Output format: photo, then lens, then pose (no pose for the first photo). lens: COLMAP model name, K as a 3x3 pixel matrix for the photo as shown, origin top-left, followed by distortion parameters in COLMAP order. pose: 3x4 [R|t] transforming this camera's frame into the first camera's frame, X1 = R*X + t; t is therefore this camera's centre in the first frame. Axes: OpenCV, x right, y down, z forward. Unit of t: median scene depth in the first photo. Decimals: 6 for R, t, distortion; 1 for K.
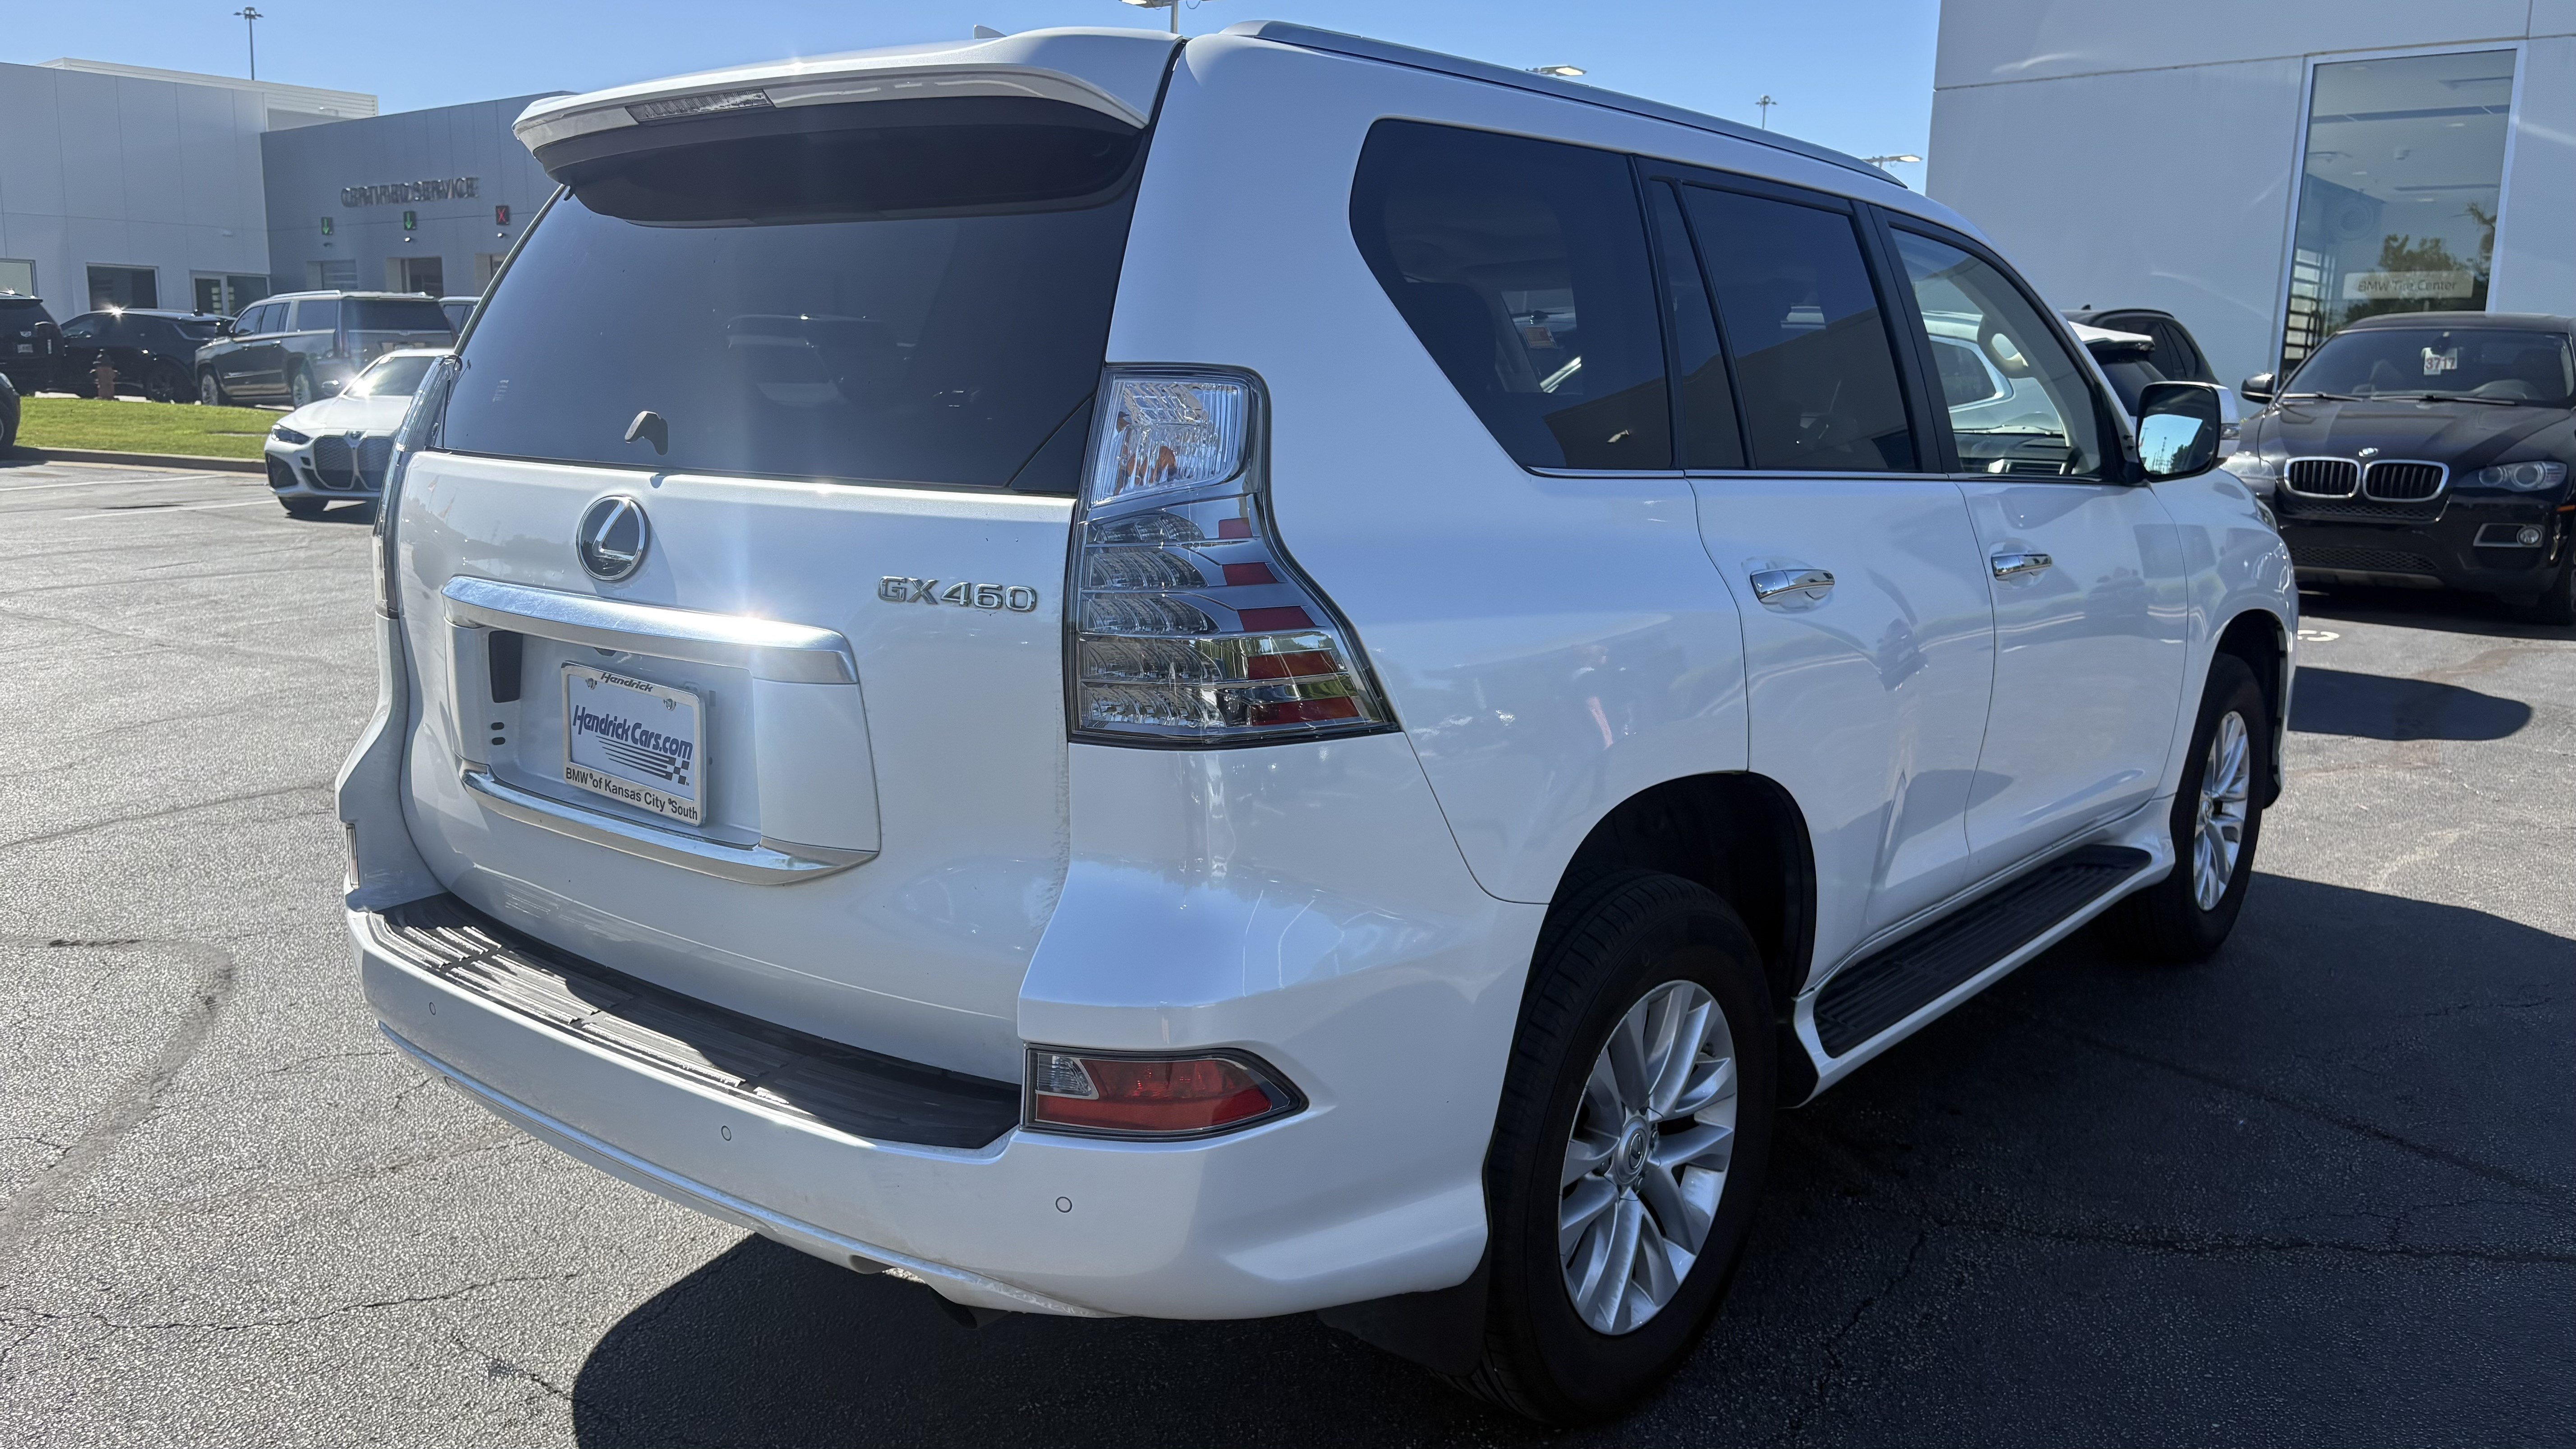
lens RADIAL K [[1978.9, 0, 1287.7], [0, 1978.9, 734.0], [0, 0, 1]] dist [0.010010, -0.015427]
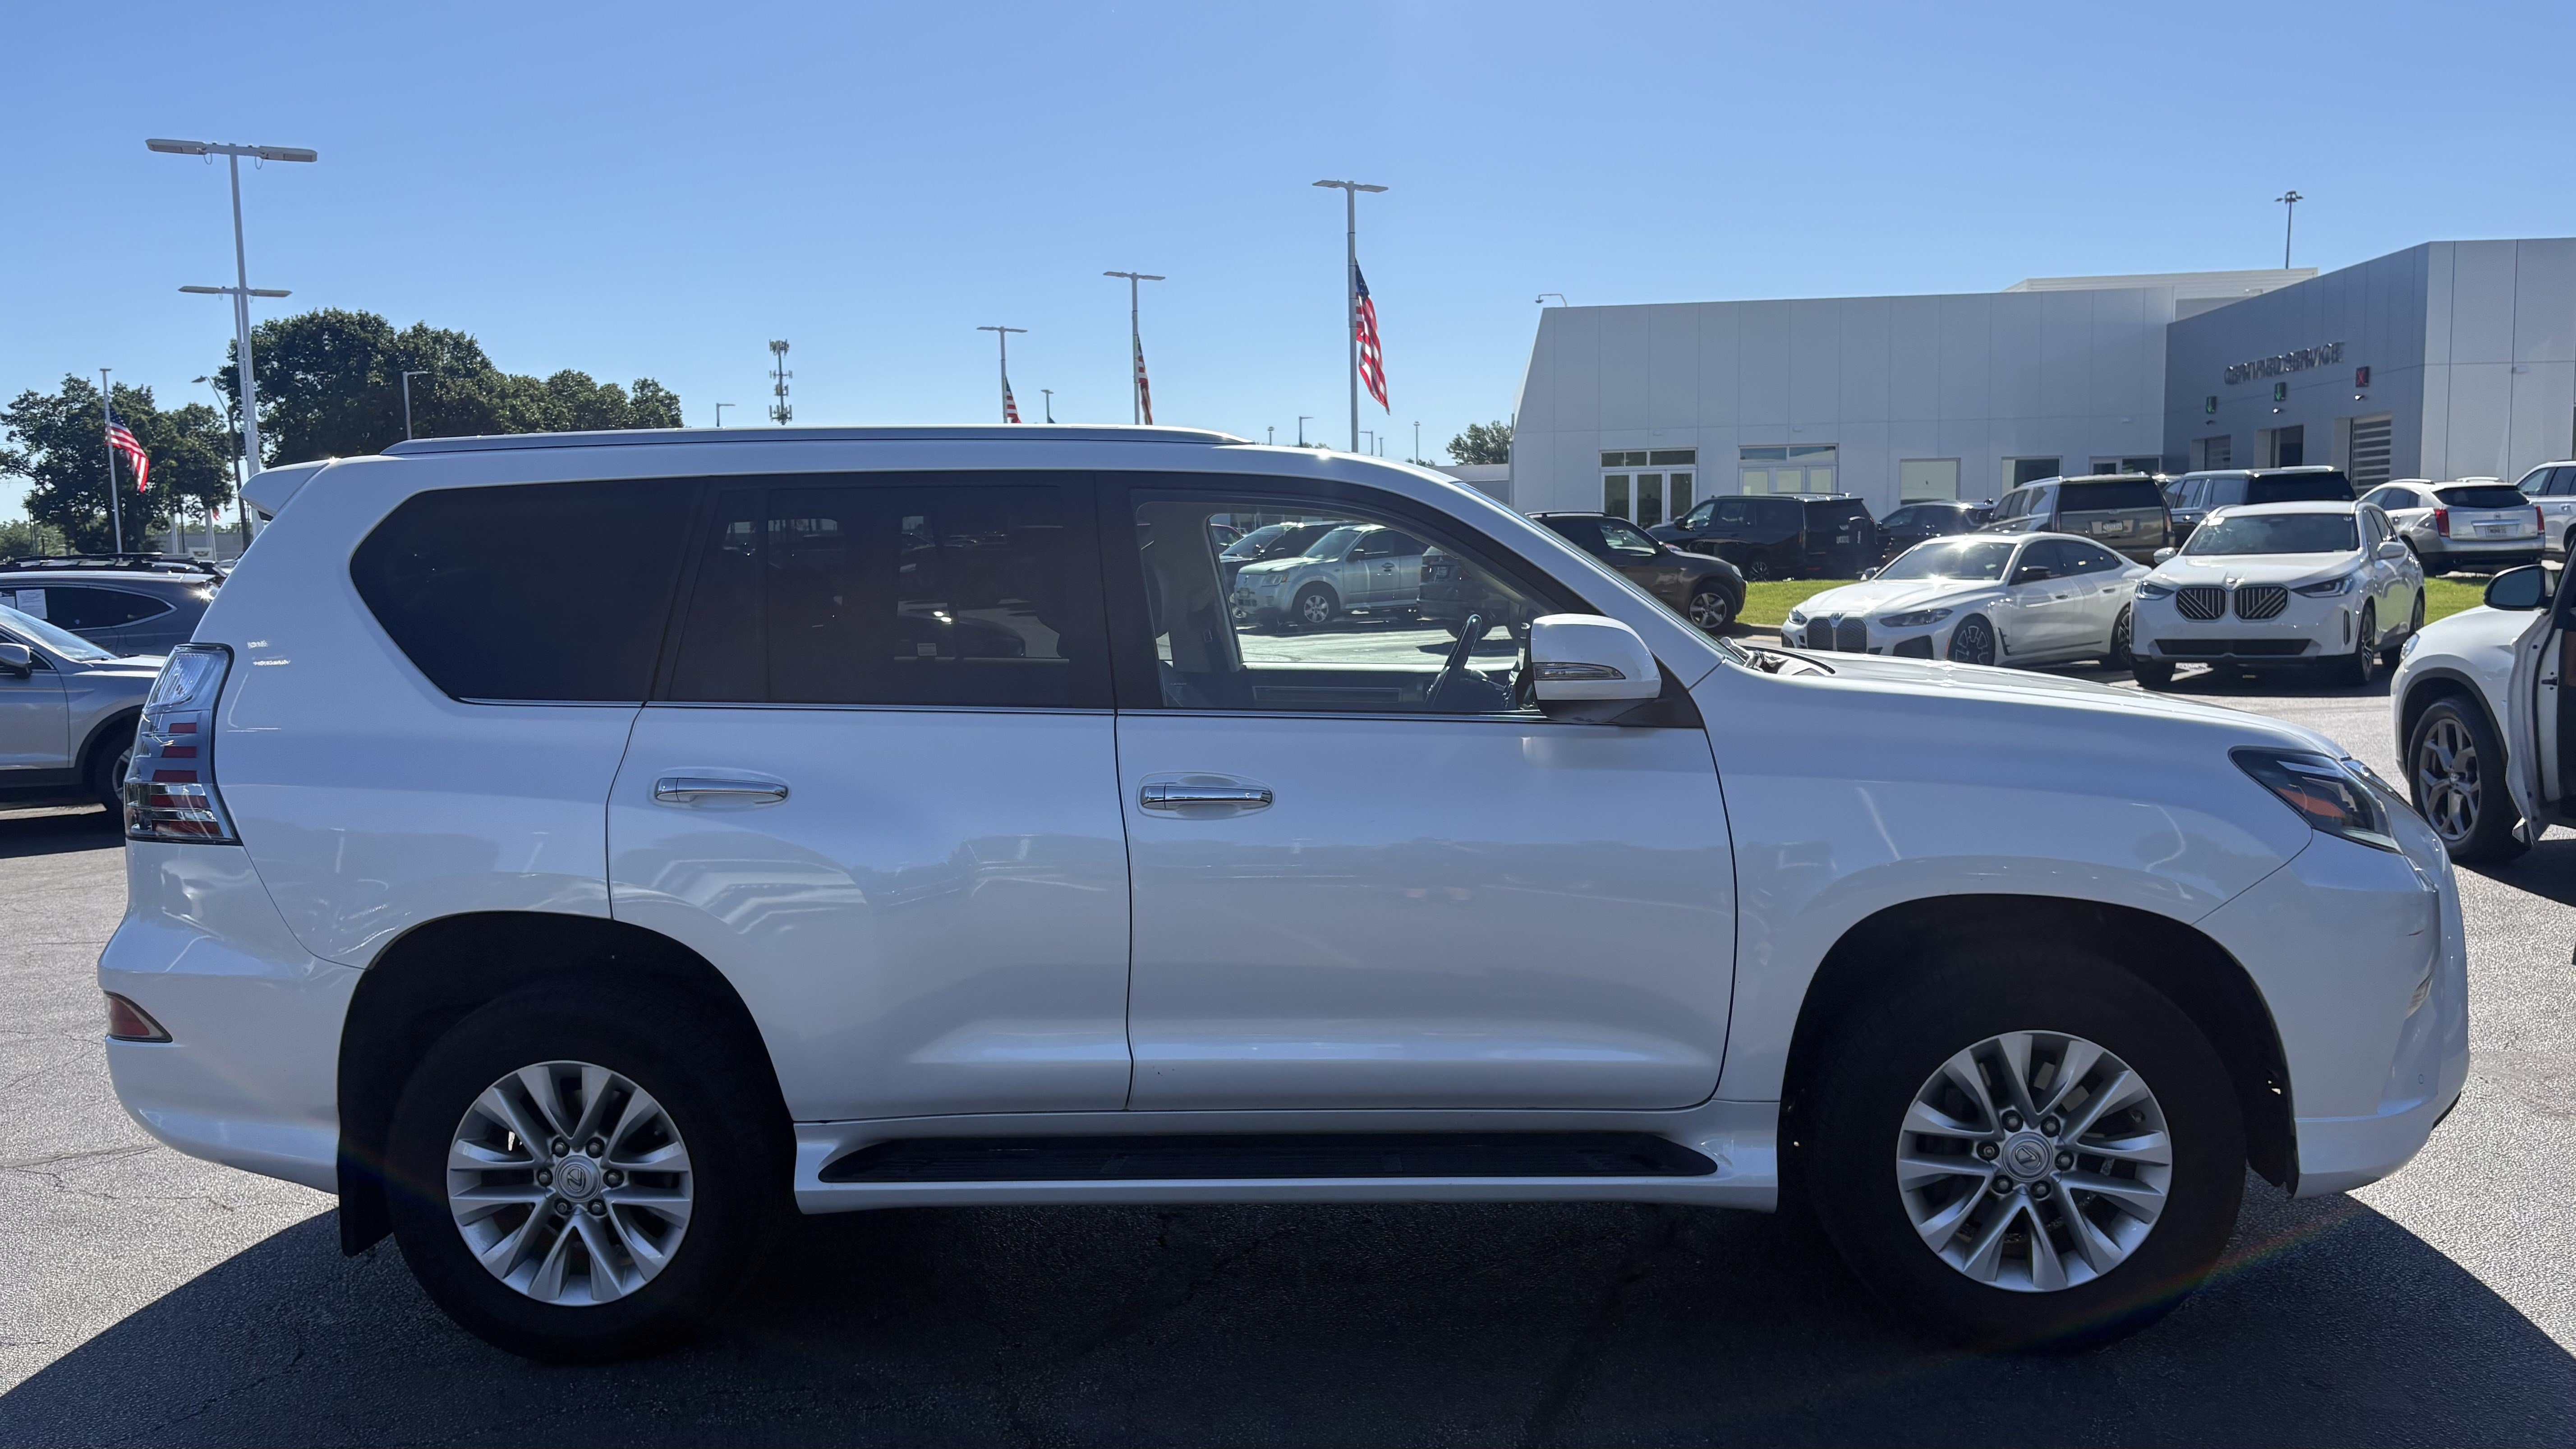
lens RADIAL K [[1978.9, 0, 1294.0], [0, 1978.9, 728.8], [0, 0, 1]] dist [0.010010, -0.015427]
pose [[0.559100, 0.039171, -0.828174, 0.176269], [-0.107859, 0.993831, -0.025810, -0.013853], [0.822054, 0.103757, 0.559876, 0.065360]]
